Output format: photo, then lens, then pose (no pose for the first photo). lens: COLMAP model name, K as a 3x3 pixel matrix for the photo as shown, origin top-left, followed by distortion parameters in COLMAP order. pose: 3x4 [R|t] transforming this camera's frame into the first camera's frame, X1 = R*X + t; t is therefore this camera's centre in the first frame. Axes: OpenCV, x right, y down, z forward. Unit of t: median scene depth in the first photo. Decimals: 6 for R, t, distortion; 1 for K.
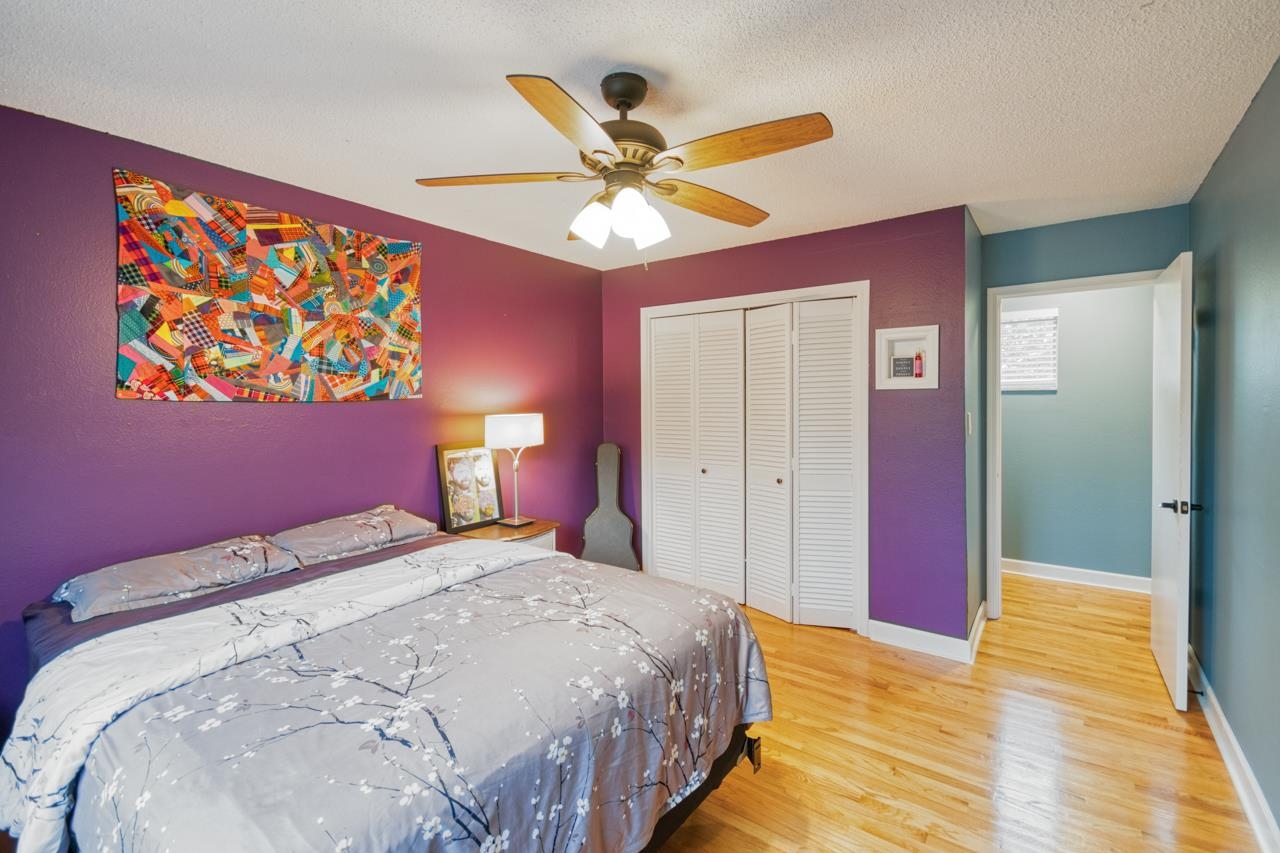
lens RADIAL K [[570.4, 0, 638.3], [0, 570.4, 407.5], [0, 0, 1]] dist [0.012074, -0.002029]
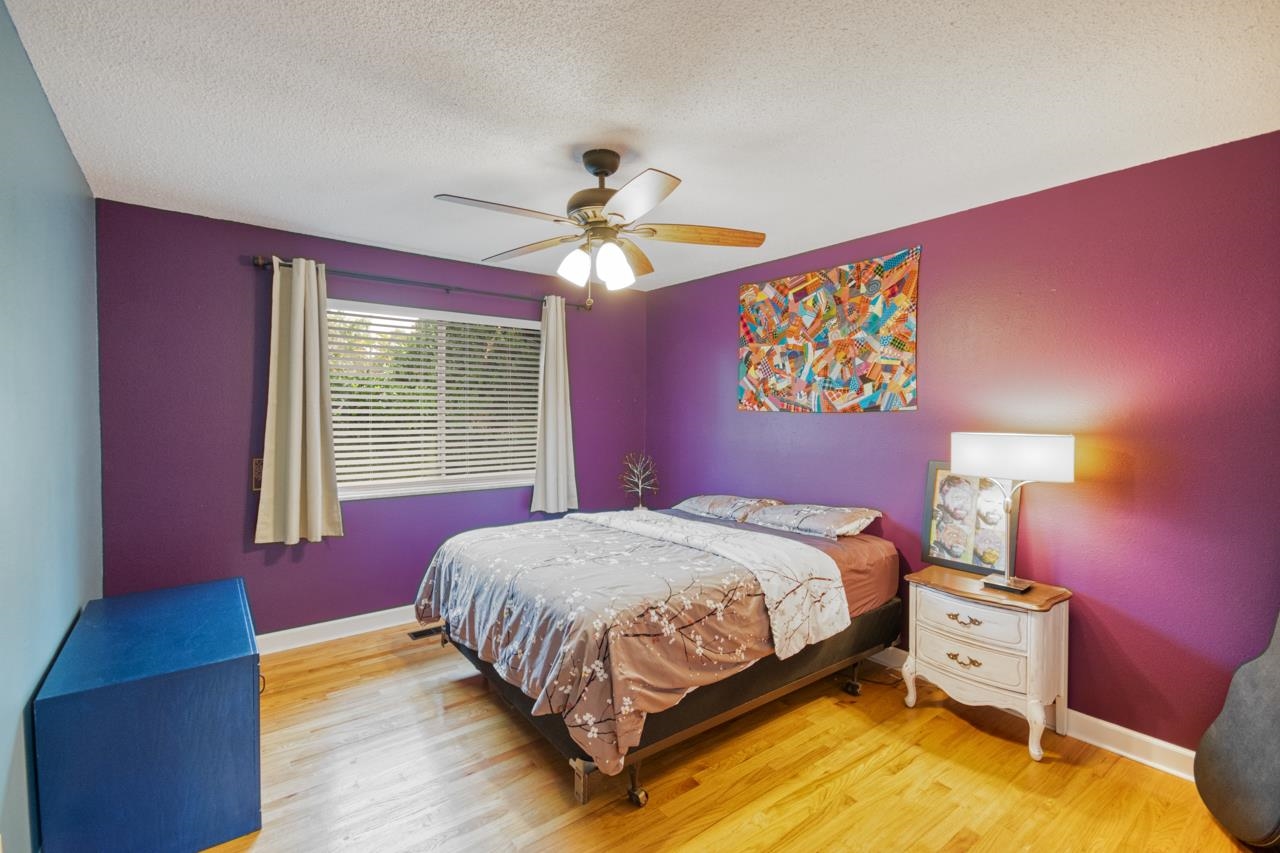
lens RADIAL K [[570.4, 0, 638.9], [0, 570.4, 420.9], [0, 0, 1]] dist [0.012074, -0.002029]
pose [[-0.281045, 0.022250, -0.959437, 0.764213], [-0.018334, 0.999424, 0.028548, -0.019330], [0.959519, 0.025614, -0.280476, 0.953044]]
